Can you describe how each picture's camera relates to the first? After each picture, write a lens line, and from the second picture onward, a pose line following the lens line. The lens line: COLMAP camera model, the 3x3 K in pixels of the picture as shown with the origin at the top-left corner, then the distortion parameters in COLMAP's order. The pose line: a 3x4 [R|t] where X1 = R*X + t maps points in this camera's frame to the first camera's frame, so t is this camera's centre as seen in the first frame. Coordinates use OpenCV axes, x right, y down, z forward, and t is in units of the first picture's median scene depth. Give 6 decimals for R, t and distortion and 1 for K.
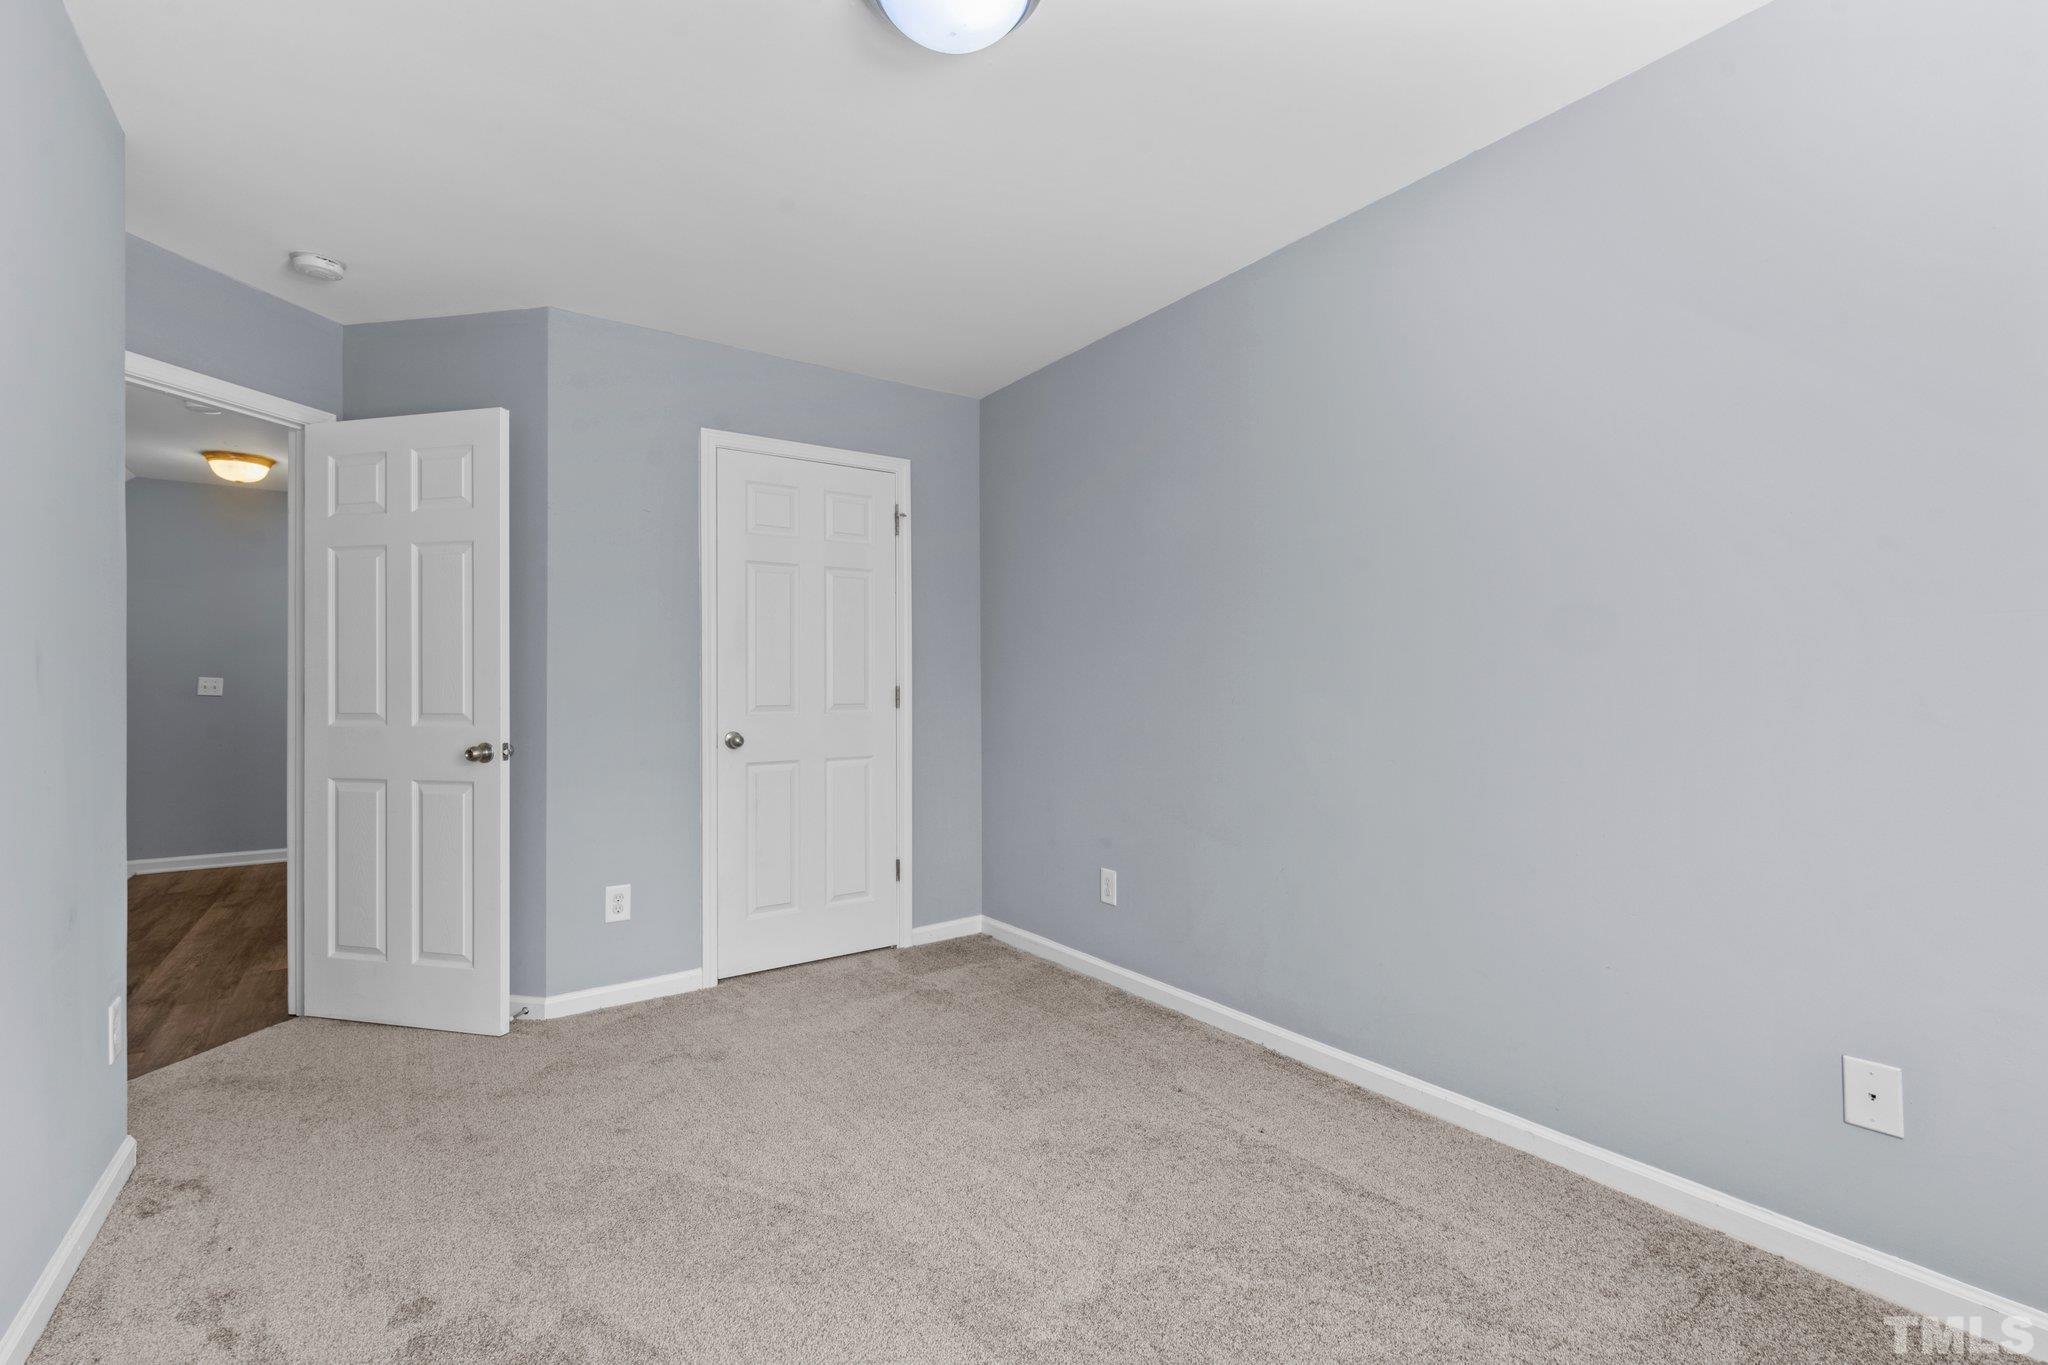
lens RADIAL K [[904.1, 0, 1034.0], [0, 904.1, 673.7], [0, 0, 1]] dist [0.002195, 0.000051]
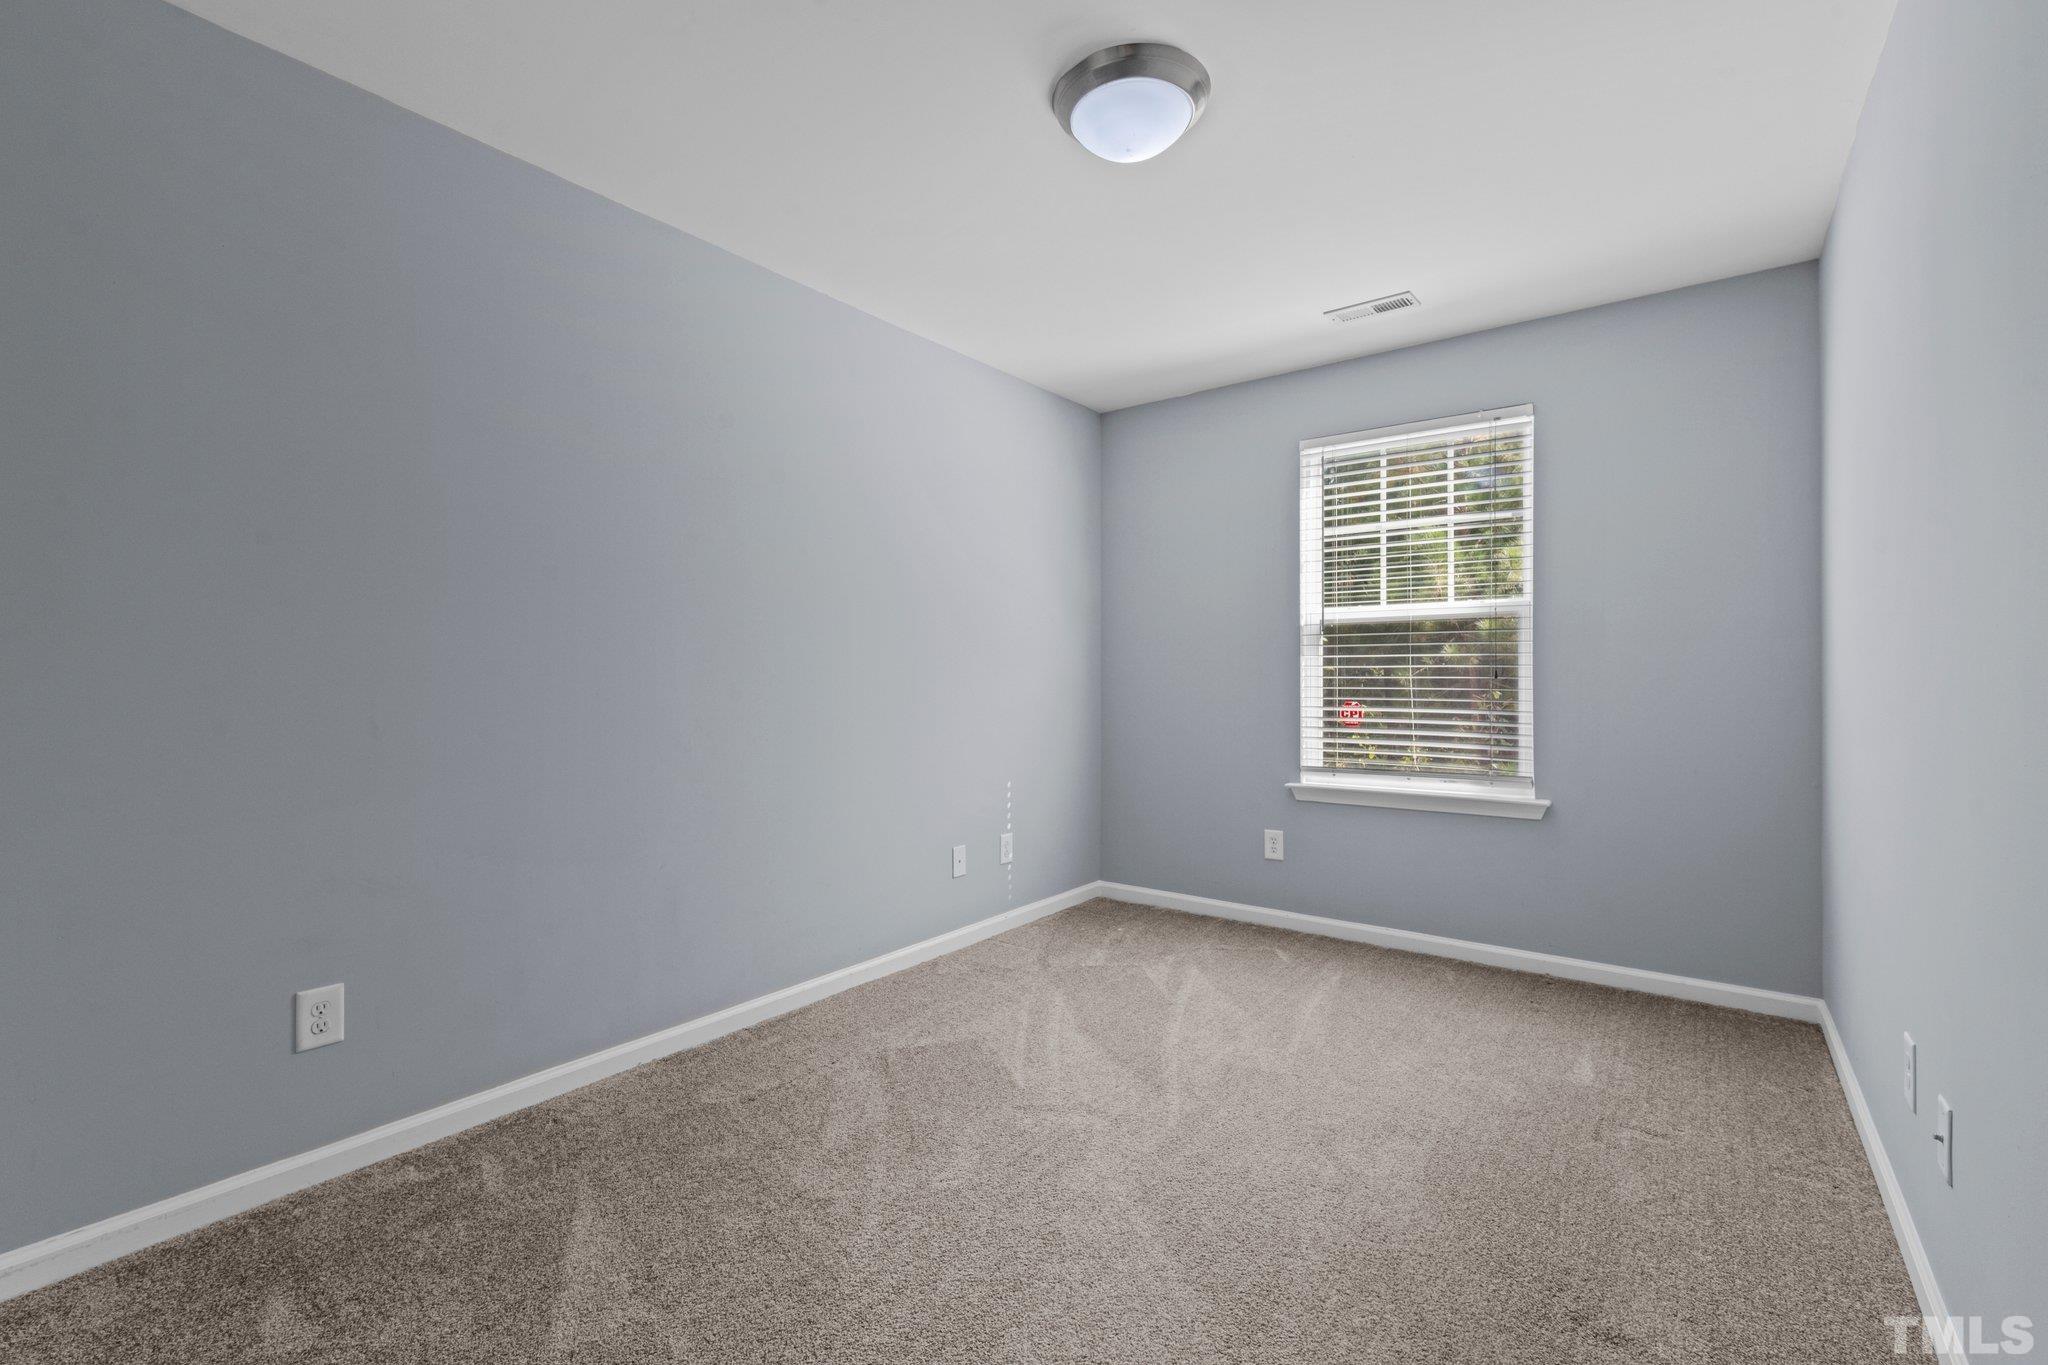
lens RADIAL K [[904.1, 0, 1027.0], [0, 904.1, 683.0], [0, 0, 1]] dist [0.002195, 0.000051]
pose [[-0.309480, 0.004446, 0.950896, -0.660295], [-0.012338, 0.999886, -0.008690, 0.022383], [-0.950826, -0.014421, -0.309390, 0.810863]]
